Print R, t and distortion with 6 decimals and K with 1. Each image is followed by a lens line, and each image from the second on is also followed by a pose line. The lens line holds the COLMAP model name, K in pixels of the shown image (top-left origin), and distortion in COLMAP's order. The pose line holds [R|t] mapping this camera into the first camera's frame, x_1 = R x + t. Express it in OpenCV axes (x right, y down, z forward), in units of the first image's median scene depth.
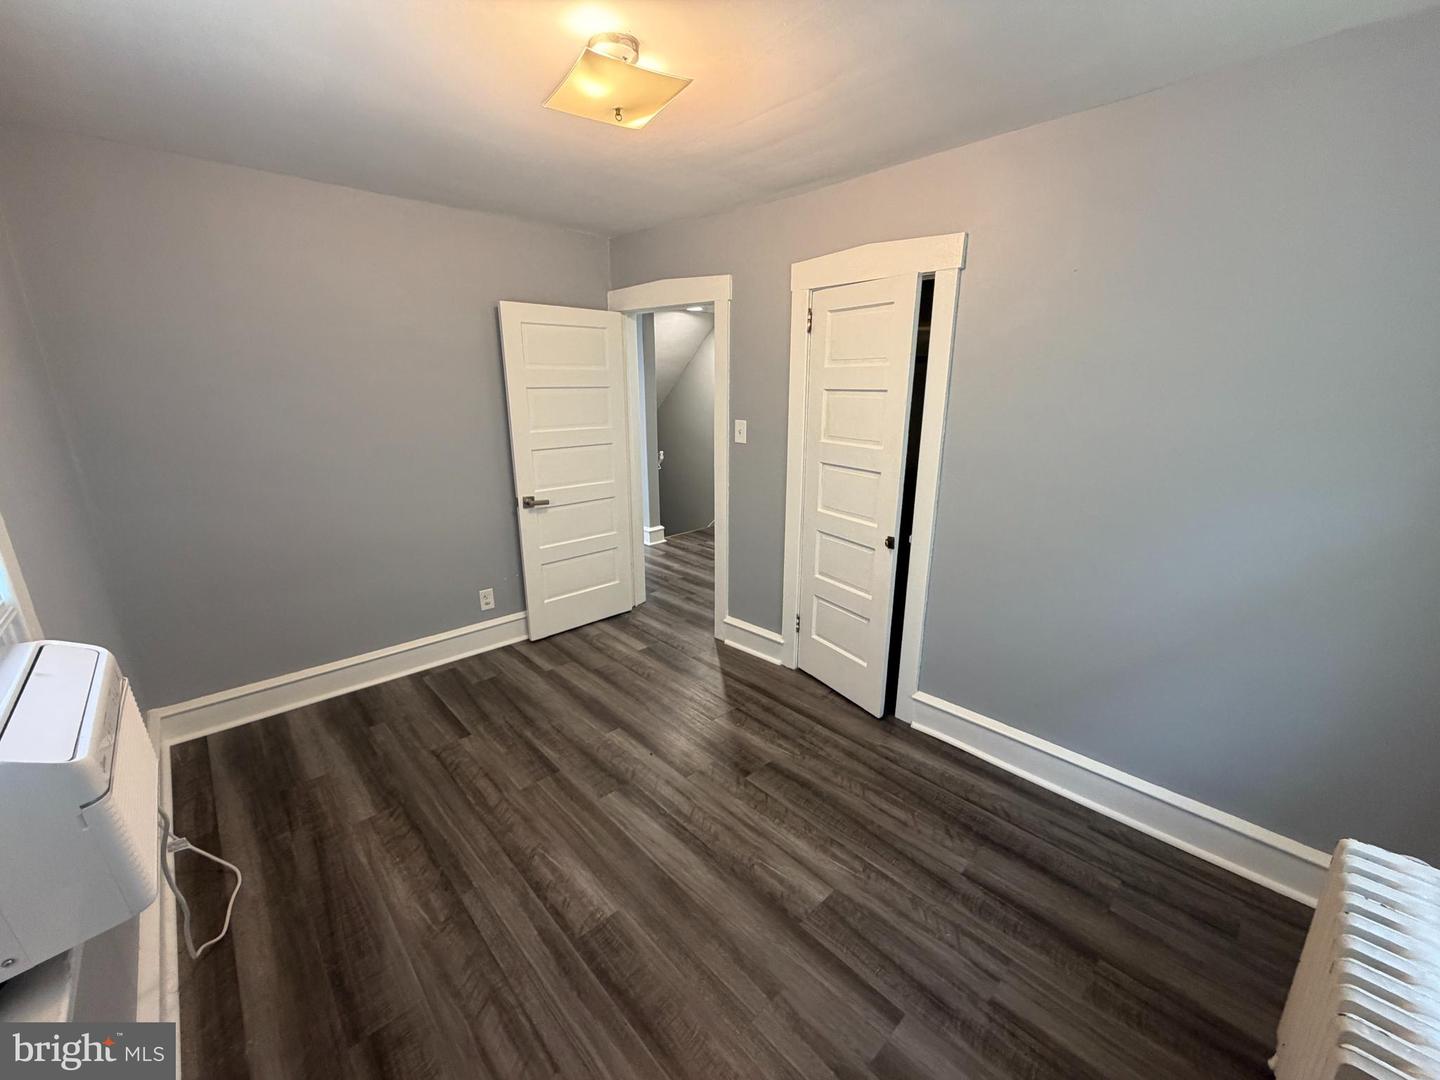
lens RADIAL K [[579.7, 0, 716.2], [0, 579.7, 543.8], [0, 0, 1]] dist [-0.001116, -0.000325]
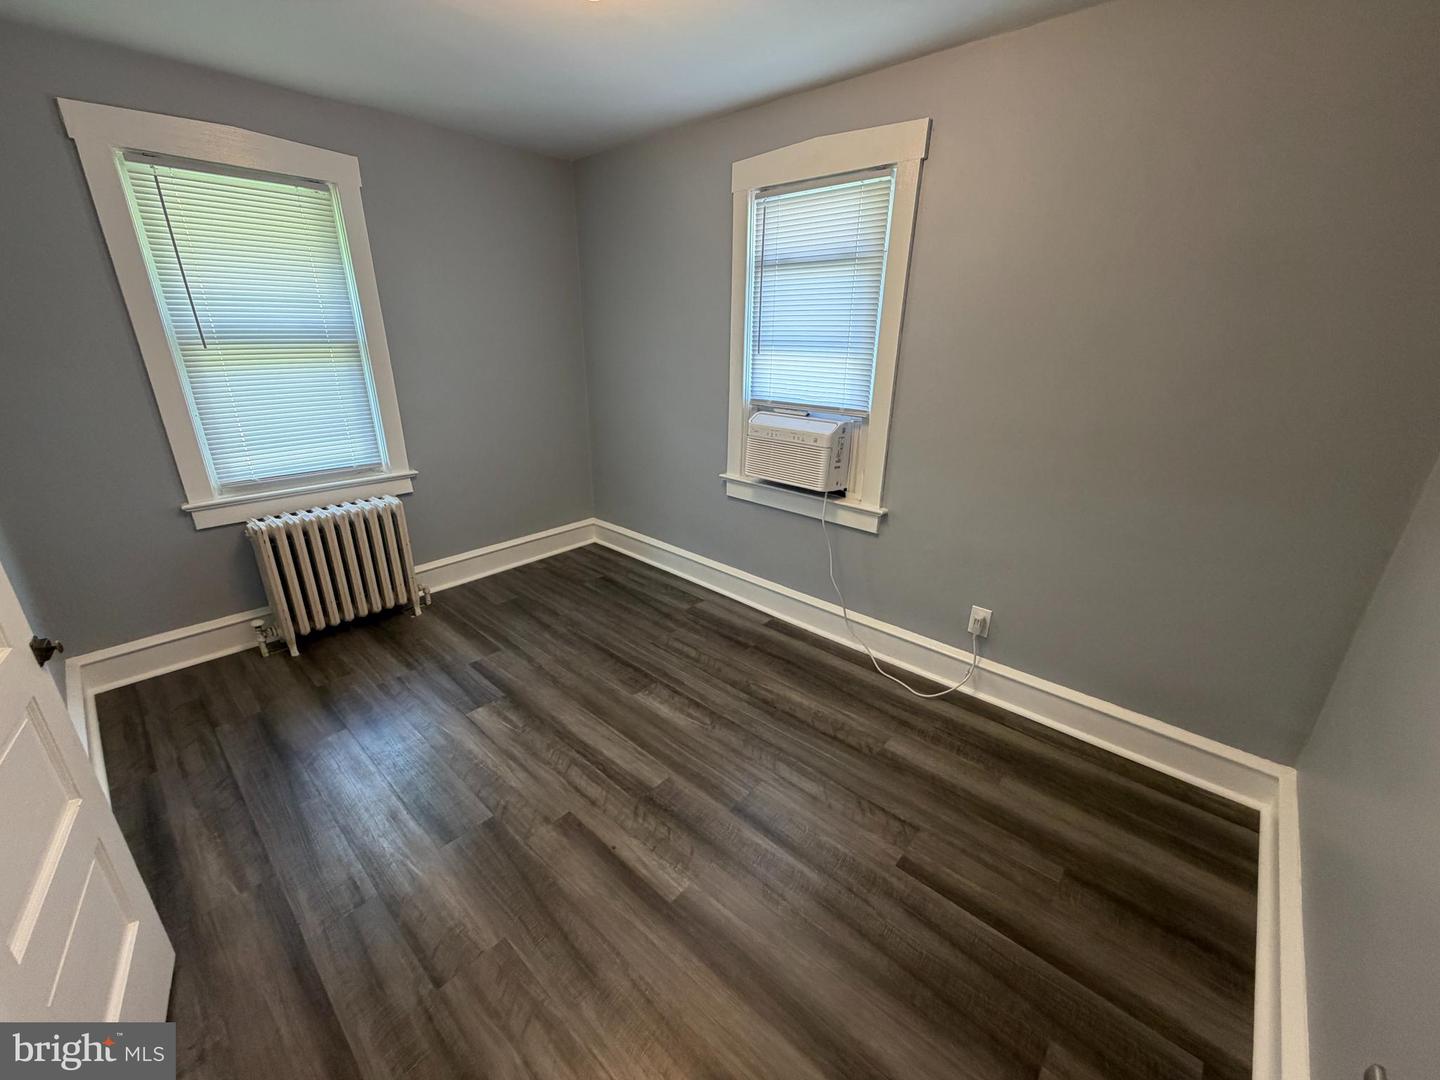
lens RADIAL K [[579.7, 0, 691.9], [0, 579.7, 526.2], [0, 0, 1]] dist [-0.001116, -0.000325]
pose [[-0.998846, 0.002379, -0.047959, -0.219268], [-0.025234, 0.823732, 0.566418, -0.448789], [0.040852, 0.566975, -0.822722, 1.724845]]
